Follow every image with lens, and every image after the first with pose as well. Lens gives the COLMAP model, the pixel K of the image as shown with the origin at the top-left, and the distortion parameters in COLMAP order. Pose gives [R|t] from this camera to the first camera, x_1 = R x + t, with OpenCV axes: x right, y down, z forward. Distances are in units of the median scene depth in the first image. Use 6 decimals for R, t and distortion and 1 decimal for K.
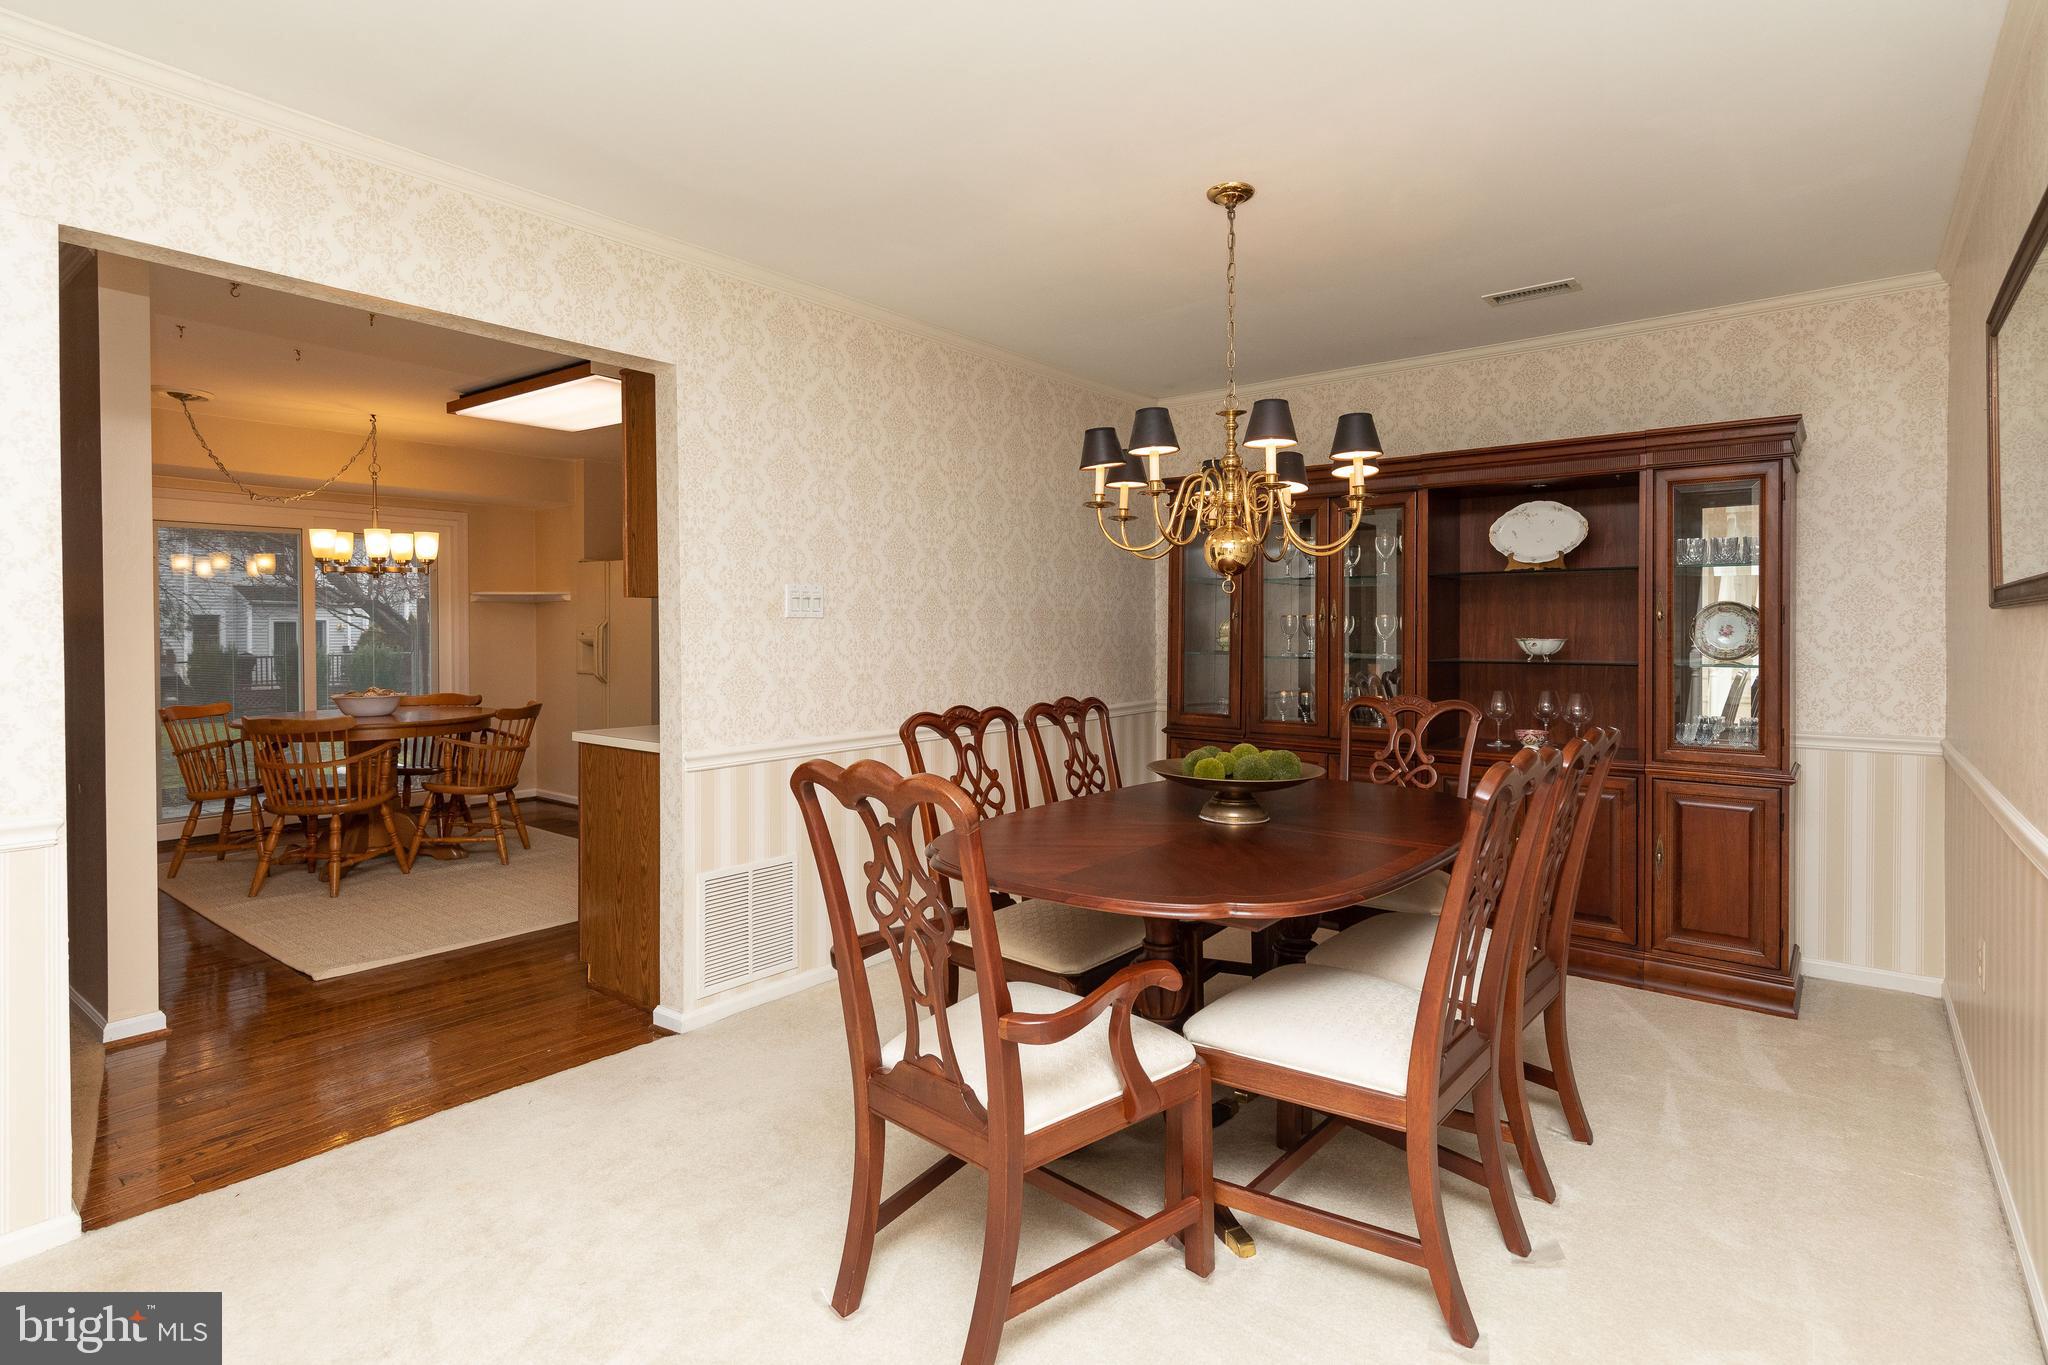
lens RADIAL K [[1021.5, 0, 1025.7], [0, 1021.5, 633.4], [0, 0, 1]] dist [0.018758, 0.000038]
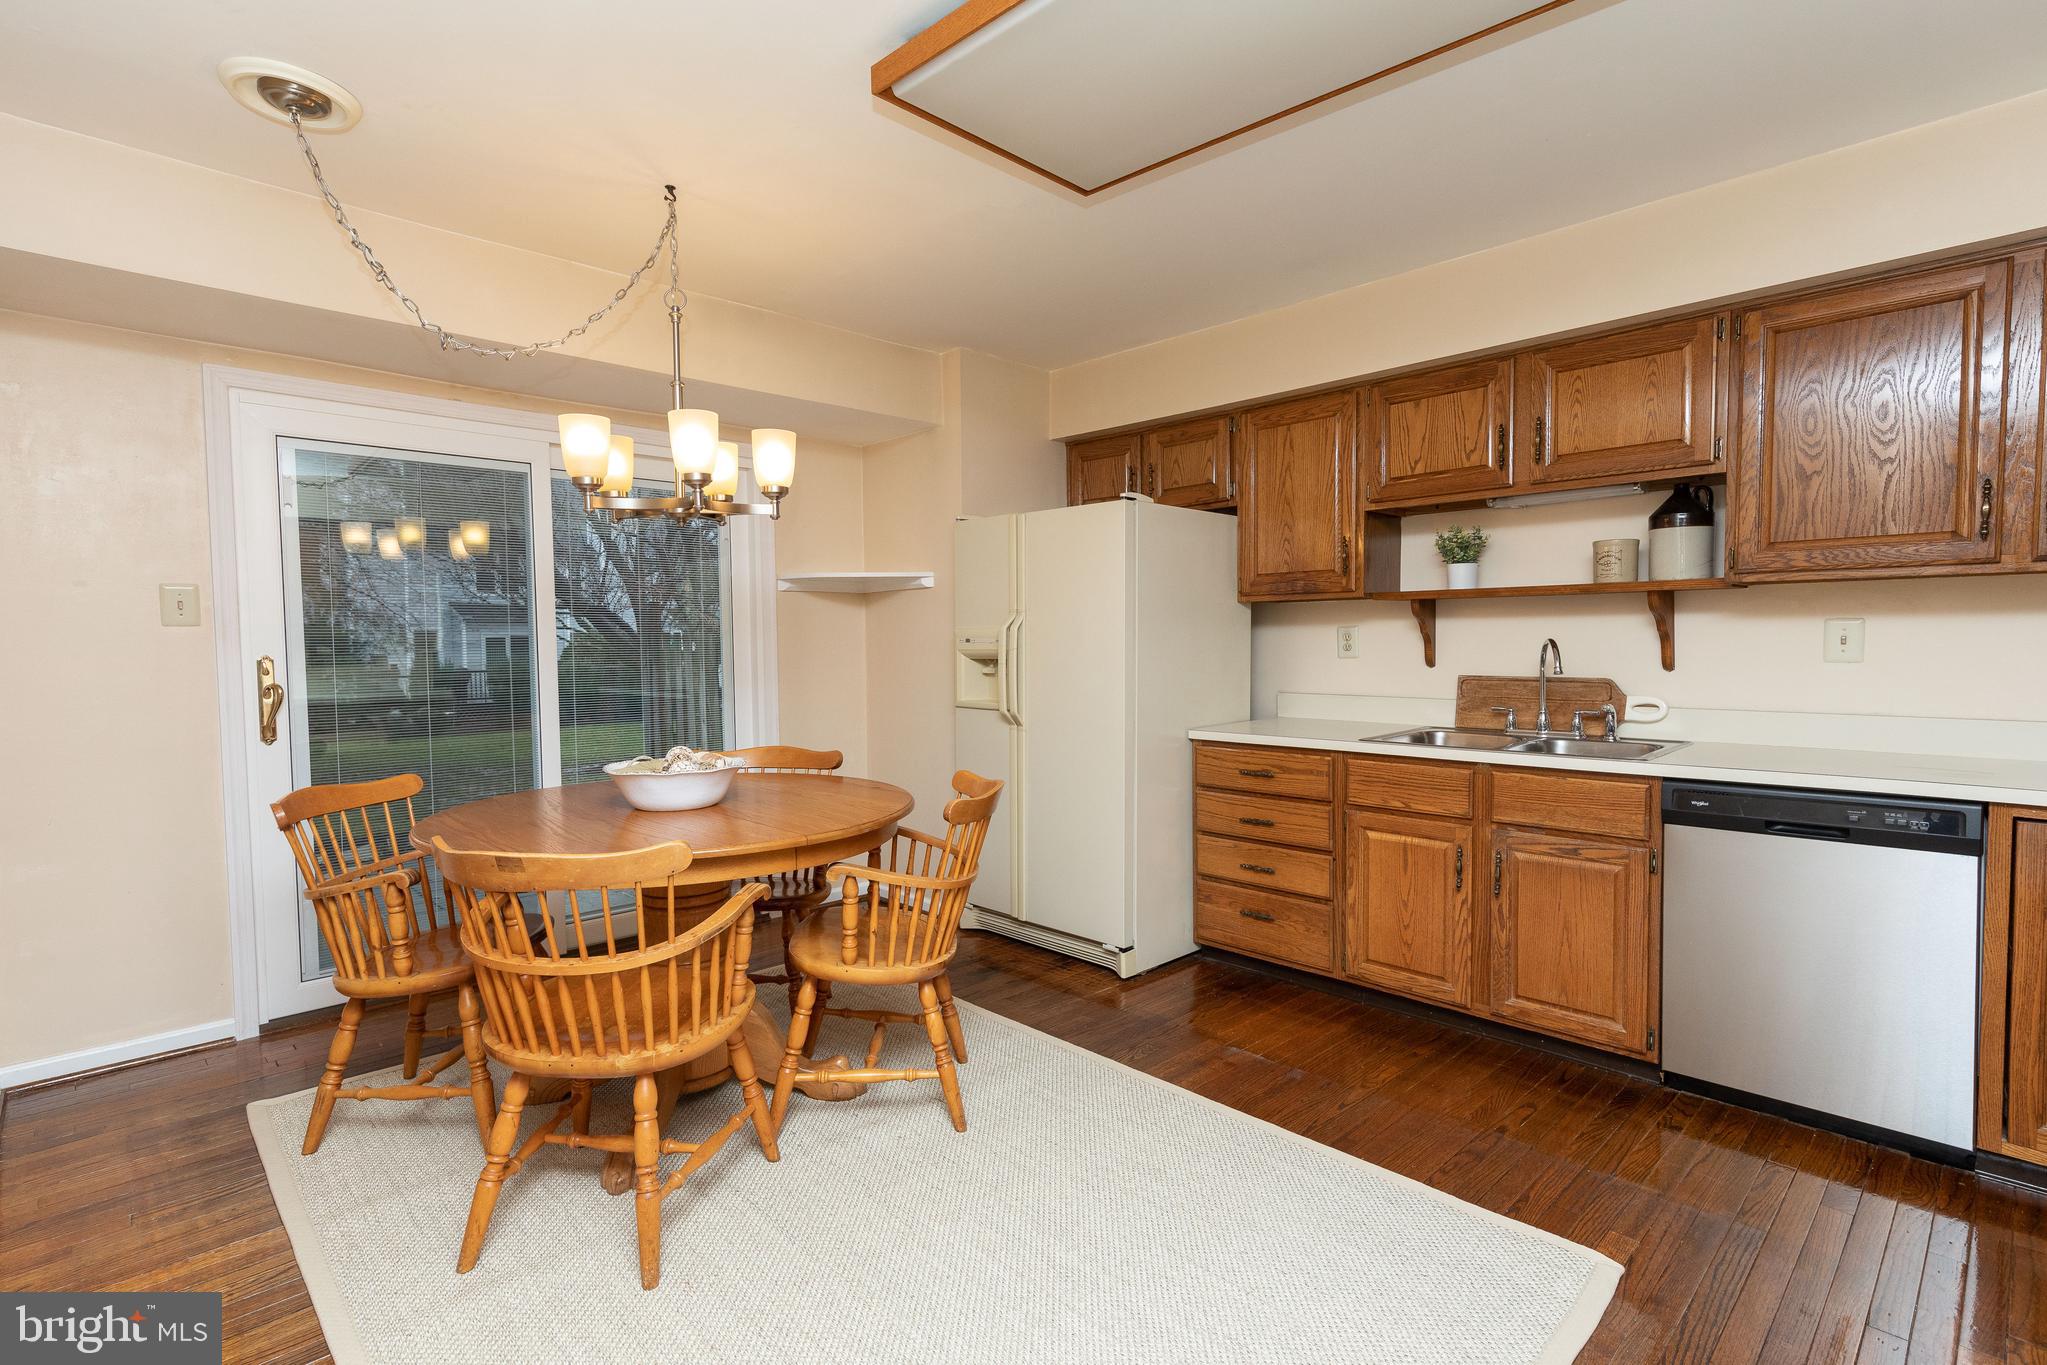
lens RADIAL K [[993.3, 0, 1023.5], [0, 993.3, 682.5], [0, 0, 1]] dist [-0.000446, 0.000202]
pose [[0.991081, -0.005527, -0.133148, -0.320753], [0.010980, 0.999129, 0.040254, 0.001550], [0.132810, -0.041357, 0.990278, 0.434651]]
